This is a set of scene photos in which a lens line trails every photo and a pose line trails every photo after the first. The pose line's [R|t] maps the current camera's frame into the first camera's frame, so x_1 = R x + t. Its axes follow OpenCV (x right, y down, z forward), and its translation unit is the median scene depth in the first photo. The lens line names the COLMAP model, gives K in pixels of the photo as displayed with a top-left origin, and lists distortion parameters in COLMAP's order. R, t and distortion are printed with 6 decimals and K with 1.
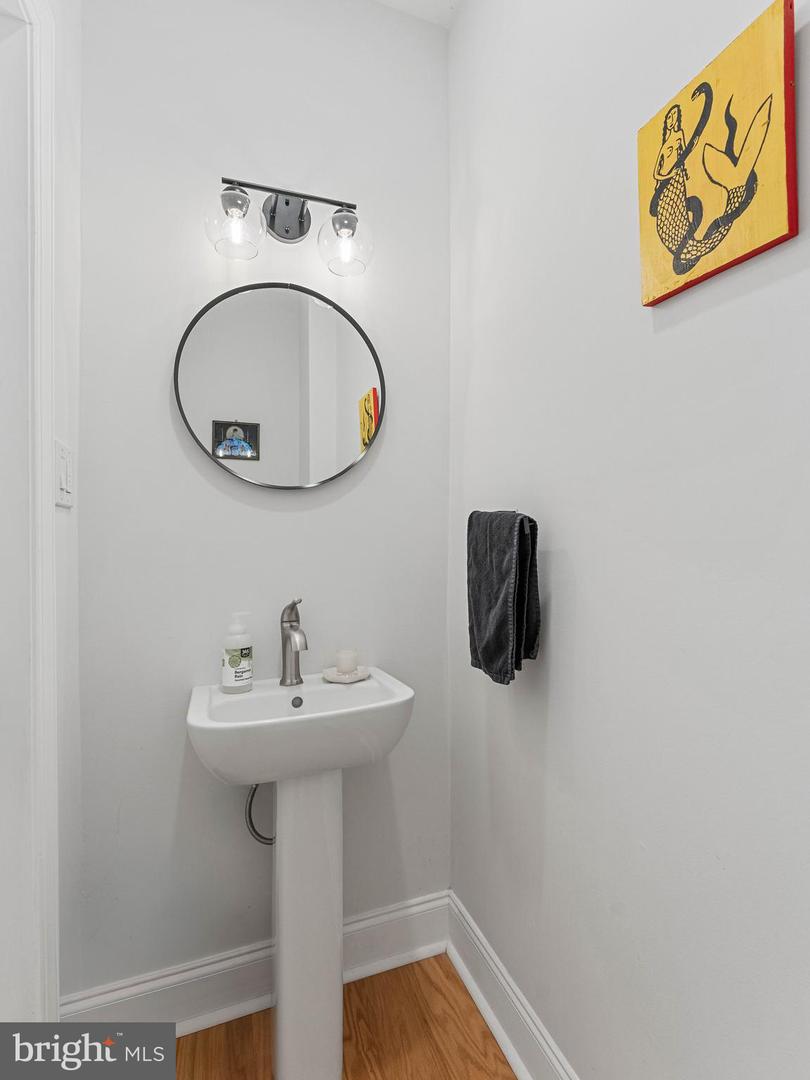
lens RADIAL K [[518.2, 0, 405.1], [0, 518.2, 538.9], [0, 0, 1]] dist [0.000116, -0.000087]
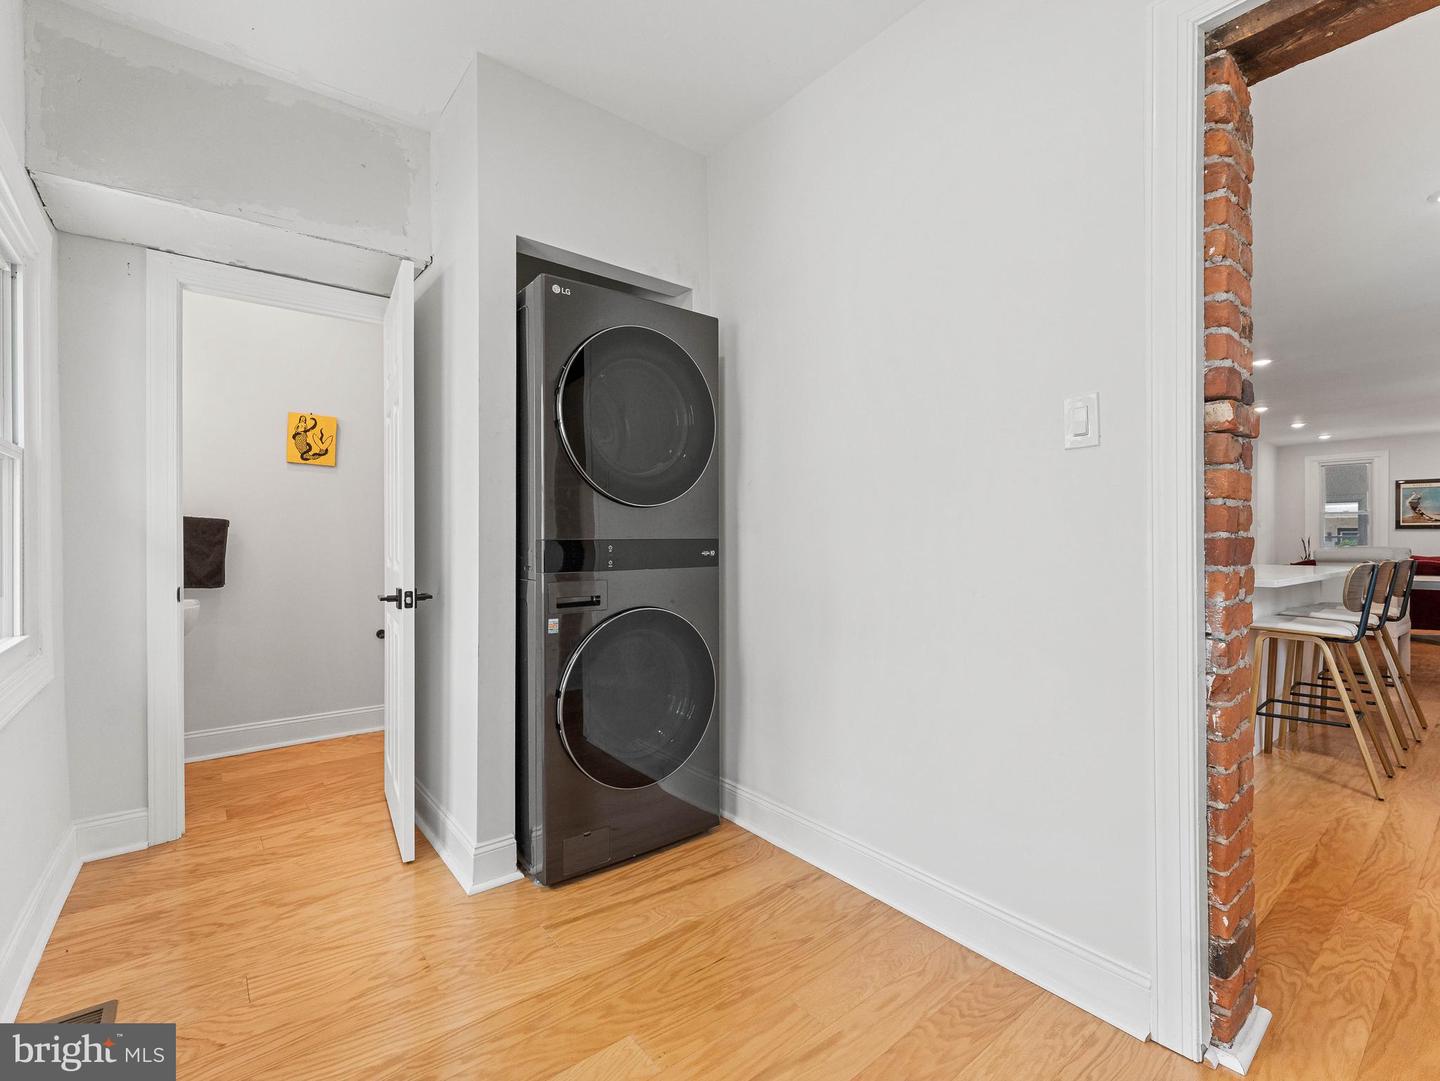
lens RADIAL K [[662.7, 0, 721.9], [0, 662.7, 540.5], [0, 0, 1]] dist [0.000624, 0.000355]
pose [[-0.313014, -0.000536, 0.949748, -5.183033], [0.003733, 0.999991, 0.001795, 0.075744], [-0.949741, 0.004108, -0.313010, -0.391110]]
